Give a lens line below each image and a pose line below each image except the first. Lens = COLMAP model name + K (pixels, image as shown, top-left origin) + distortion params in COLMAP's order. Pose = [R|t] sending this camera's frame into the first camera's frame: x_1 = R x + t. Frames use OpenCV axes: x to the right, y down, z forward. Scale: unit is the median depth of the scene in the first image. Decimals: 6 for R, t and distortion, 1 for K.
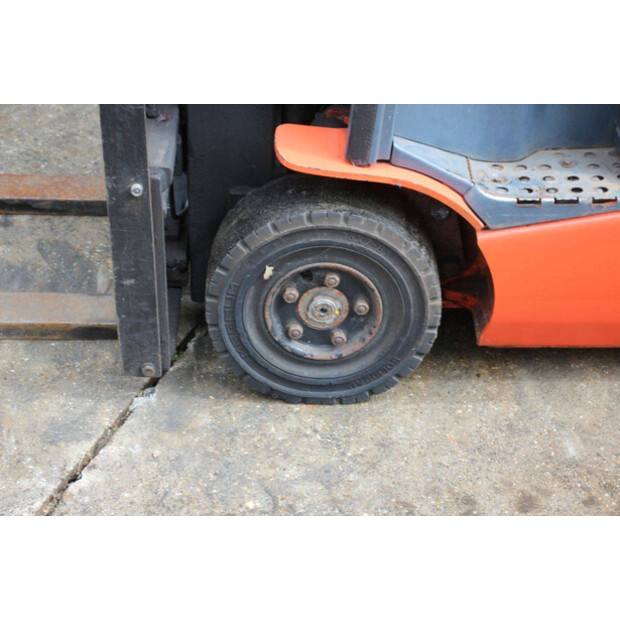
lens RADIAL K [[1474.4, 0, 310.0], [0, 1474.4, 310.0], [0, 0, 1]] dist [0.389543, 0.768682]
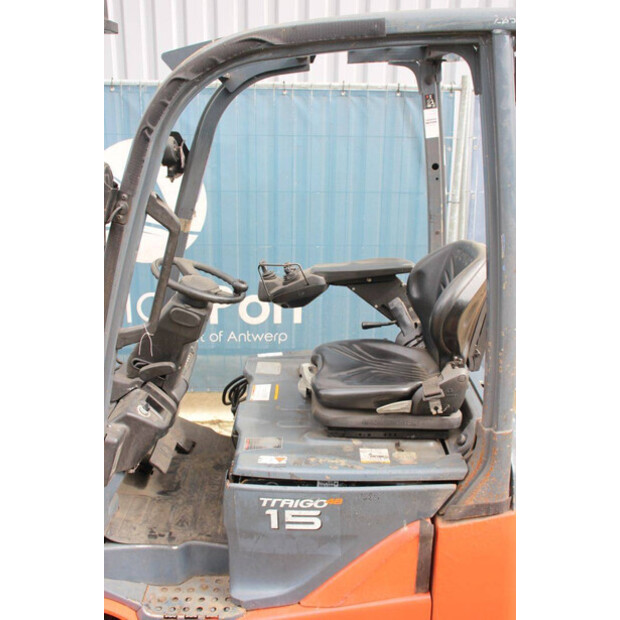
lens RADIAL K [[662.2, 0, 310.0], [0, 662.2, 310.0], [0, 0, 1]] dist [-0.066578, 0.037319]
pose [[0.999840, -0.001078, -0.017830, 0.317324], [-0.004028, 0.958864, -0.283838, -0.197677], [0.017402, 0.283865, 0.958706, 0.140435]]
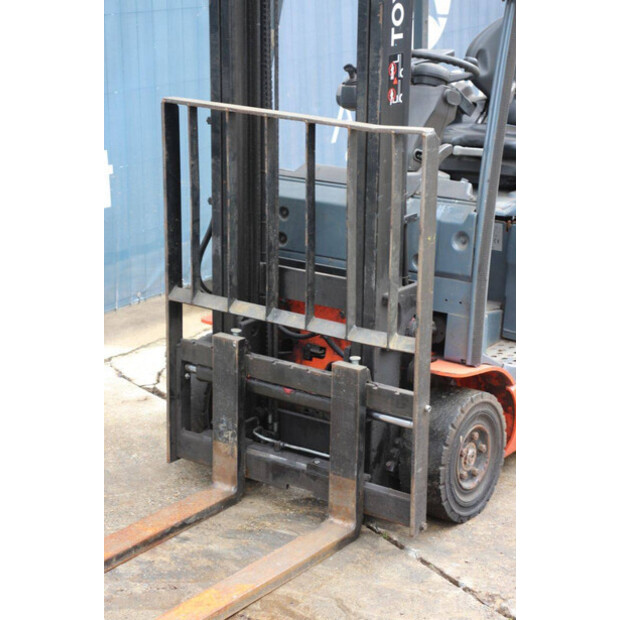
lens RADIAL K [[1474.4, 0, 310.0], [0, 1474.4, 310.0], [0, 0, 1]] dist [0.389543, 0.768682]
pose [[0.596480, -0.229663, 0.769069, -1.457833], [0.454433, 0.886450, -0.087736, -0.088820], [-0.661591, 0.401823, 0.633116, -0.077497]]
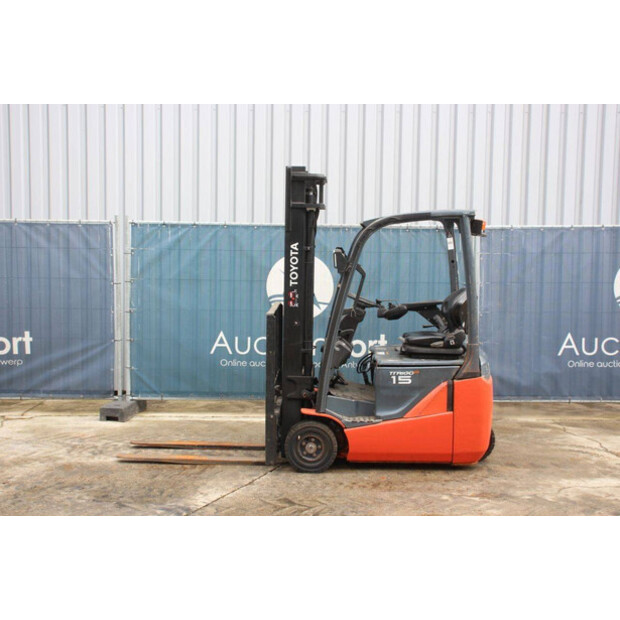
lens RADIAL K [[851.4, 0, 310.0], [0, 851.4, 310.0], [0, 0, 1]] dist [0.058081, 0.102544]
pose [[0.999296, -0.000295, -0.037519, 0.104750], [-0.017808, 0.876441, -0.481181, 0.888585], [0.033025, 0.481510, 0.875818, -1.489799]]
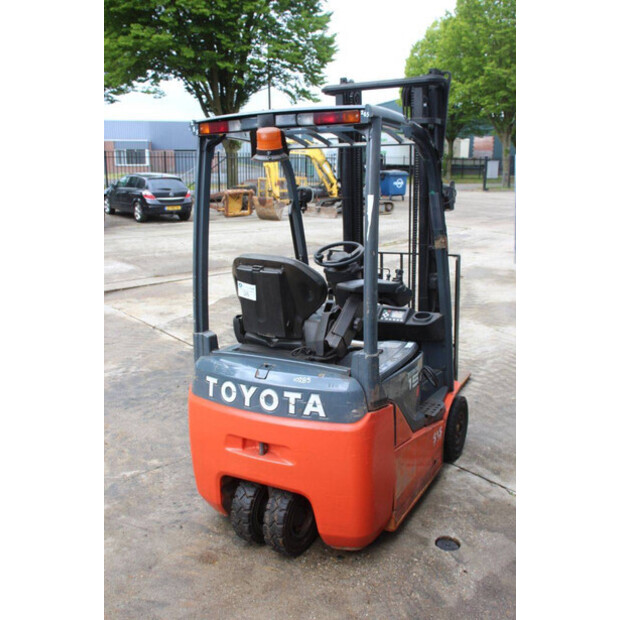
lens RADIAL K [[607.7, 0, 310.0], [0, 607.7, 310.0], [0, 0, 1]] dist [-0.063895, -0.000005]
pose [[-0.495106, 0.190412, -0.847711, 1.411668], [-0.471916, 0.760280, 0.446396, -0.956198], [0.729497, 0.621062, -0.286561, 1.330219]]
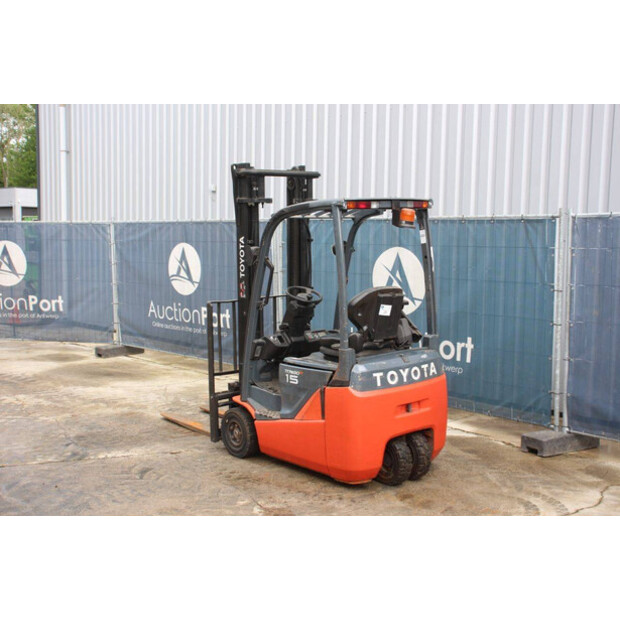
lens RADIAL K [[800.8, 0, 313.5], [0, 800.8, 304.3], [0, 0, 1]] dist [0.019895, 0.031346]
pose [[0.644173, 0.057335, -0.762728, 2.106303], [-0.414242, 0.864437, -0.284873, 0.271518], [0.642997, 0.499461, 0.580597, -0.530479]]
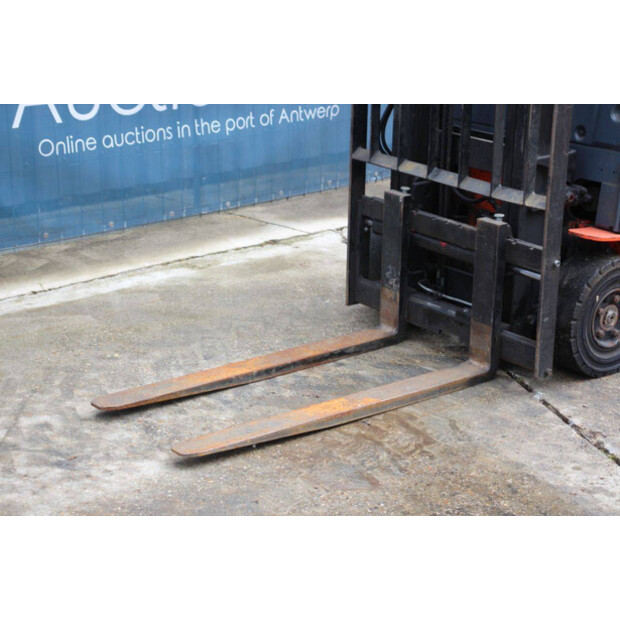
lens RADIAL K [[1474.4, 0, 310.0], [0, 1474.4, 310.0], [0, 0, 1]] dist [0.389543, 0.768682]
pose [[0.786390, -0.200314, 0.584351, -1.439126], [0.349270, 0.924424, -0.153140, 0.152427], [-0.509512, 0.324523, 0.796921, -0.351100]]
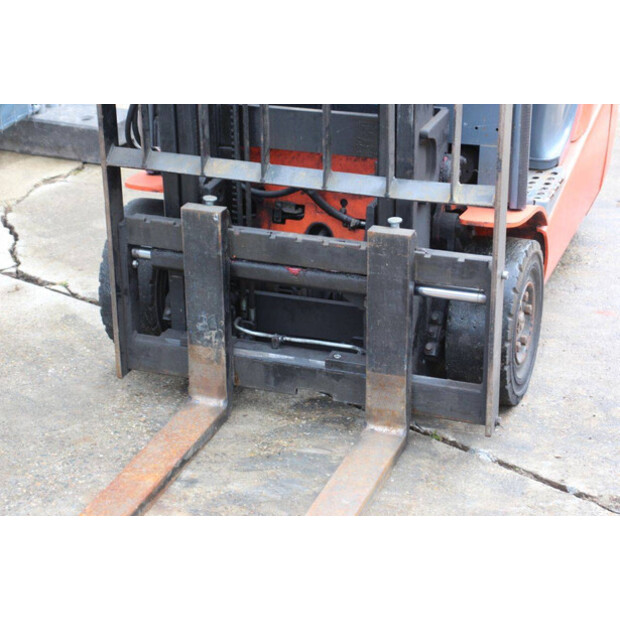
lens RADIAL K [[1474.4, 0, 310.0], [0, 1474.4, 310.0], [0, 0, 1]] dist [0.389543, 0.768682]
pose [[0.354831, -0.395929, 0.846956, -1.278597], [0.546325, 0.822951, 0.155825, -0.345978], [-0.758699, 0.407422, 0.508315, 0.427429]]
